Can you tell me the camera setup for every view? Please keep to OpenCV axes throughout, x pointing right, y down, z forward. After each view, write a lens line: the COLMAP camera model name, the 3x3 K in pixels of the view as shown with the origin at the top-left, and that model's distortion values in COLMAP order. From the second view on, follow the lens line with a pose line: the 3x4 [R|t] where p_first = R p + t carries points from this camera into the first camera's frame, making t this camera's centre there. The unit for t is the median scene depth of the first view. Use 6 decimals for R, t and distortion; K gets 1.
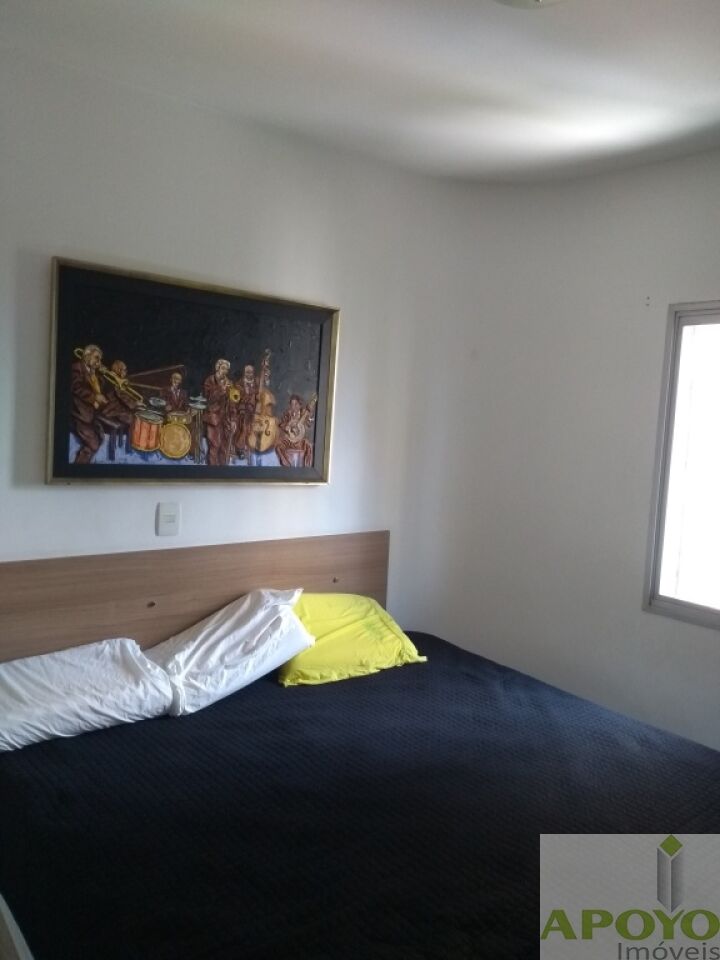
lens RADIAL K [[753.0, 0, 360.4], [0, 753.0, 478.8], [0, 0, 1]] dist [0.044150, -0.052422]
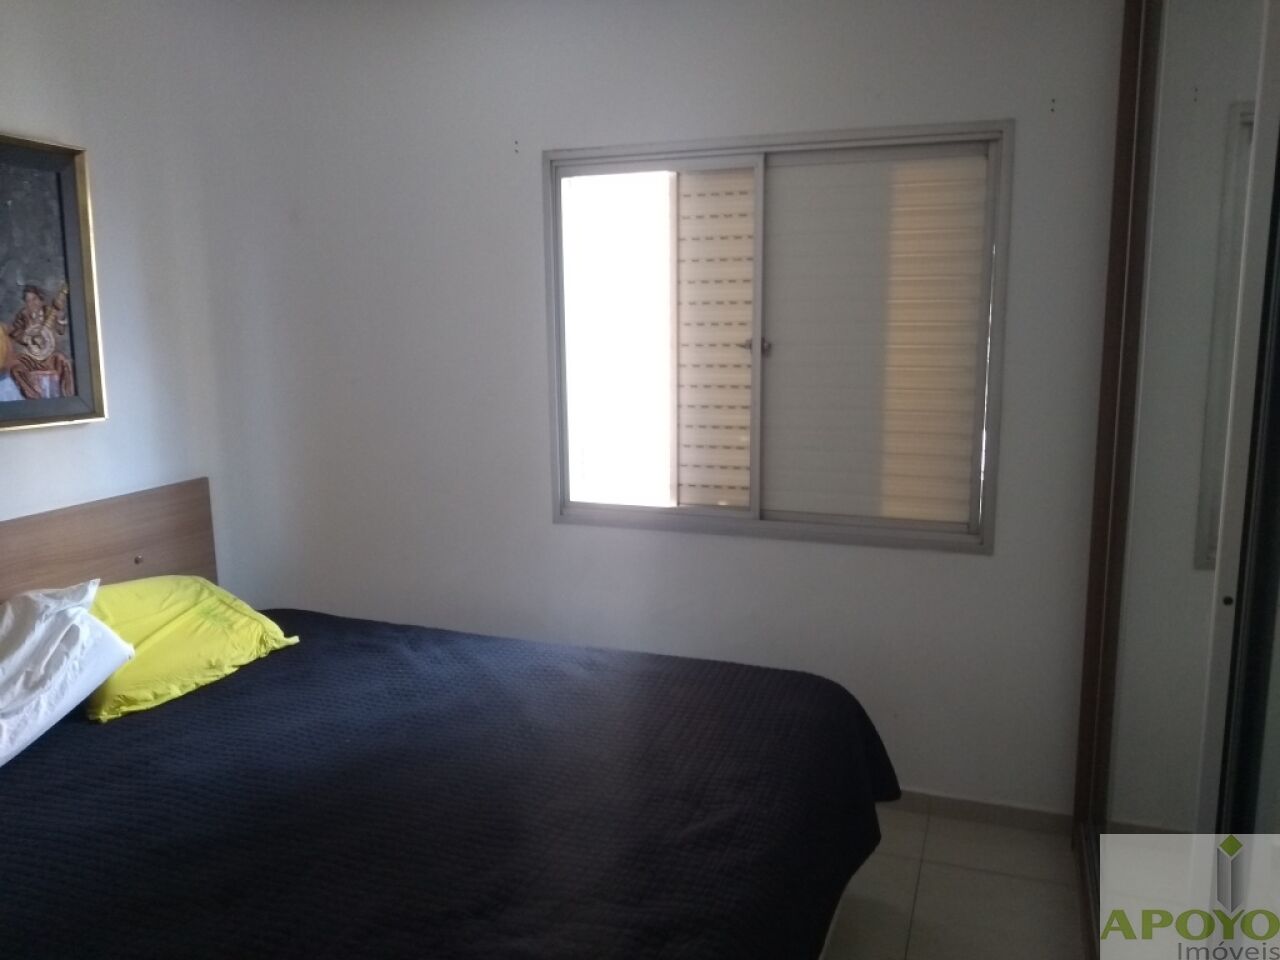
lens RADIAL K [[1004.0, 0, 640.0], [0, 1004.0, 490.2], [0, 0, 1]] dist [0.044150, -0.052422]
pose [[0.851036, -0.154263, 0.501937, -0.106421], [0.105135, 0.986577, 0.124953, 0.007052], [-0.514475, -0.053568, 0.855831, -0.009390]]
